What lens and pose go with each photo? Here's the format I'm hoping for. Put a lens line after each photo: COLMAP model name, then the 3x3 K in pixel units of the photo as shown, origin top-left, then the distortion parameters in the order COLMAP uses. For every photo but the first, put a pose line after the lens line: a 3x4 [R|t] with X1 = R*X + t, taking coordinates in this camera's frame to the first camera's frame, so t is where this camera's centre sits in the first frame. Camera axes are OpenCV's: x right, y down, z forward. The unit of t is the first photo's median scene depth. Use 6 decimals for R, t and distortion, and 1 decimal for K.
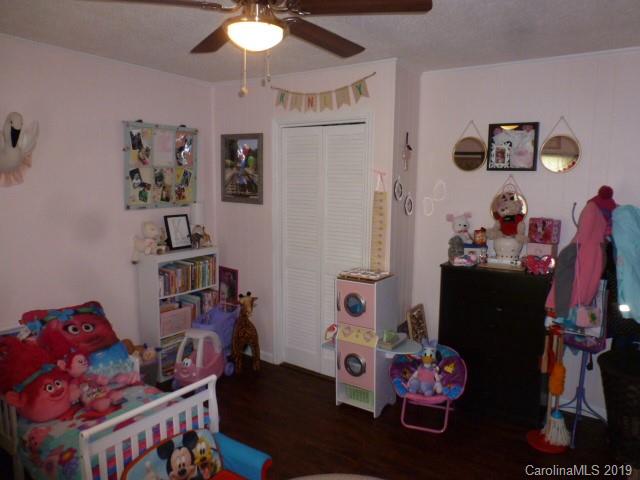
lens RADIAL K [[460.2, 0, 324.7], [0, 460.2, 240.8], [0, 0, 1]] dist [-0.070538, 0.025180]
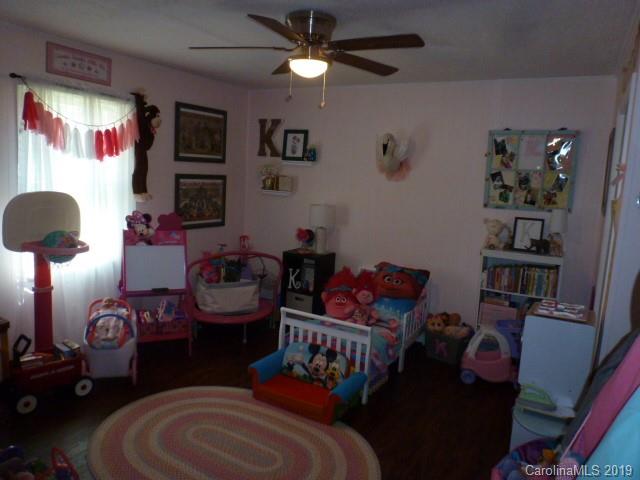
lens RADIAL K [[460.2, 0, 324.7], [0, 460.2, 238.6], [0, 0, 1]] dist [-0.070538, 0.025180]
pose [[0.069634, 0.120060, -0.990322, 0.671704], [-0.179964, 0.977955, 0.105906, -0.039128], [0.981205, 0.170848, 0.089706, 0.497976]]
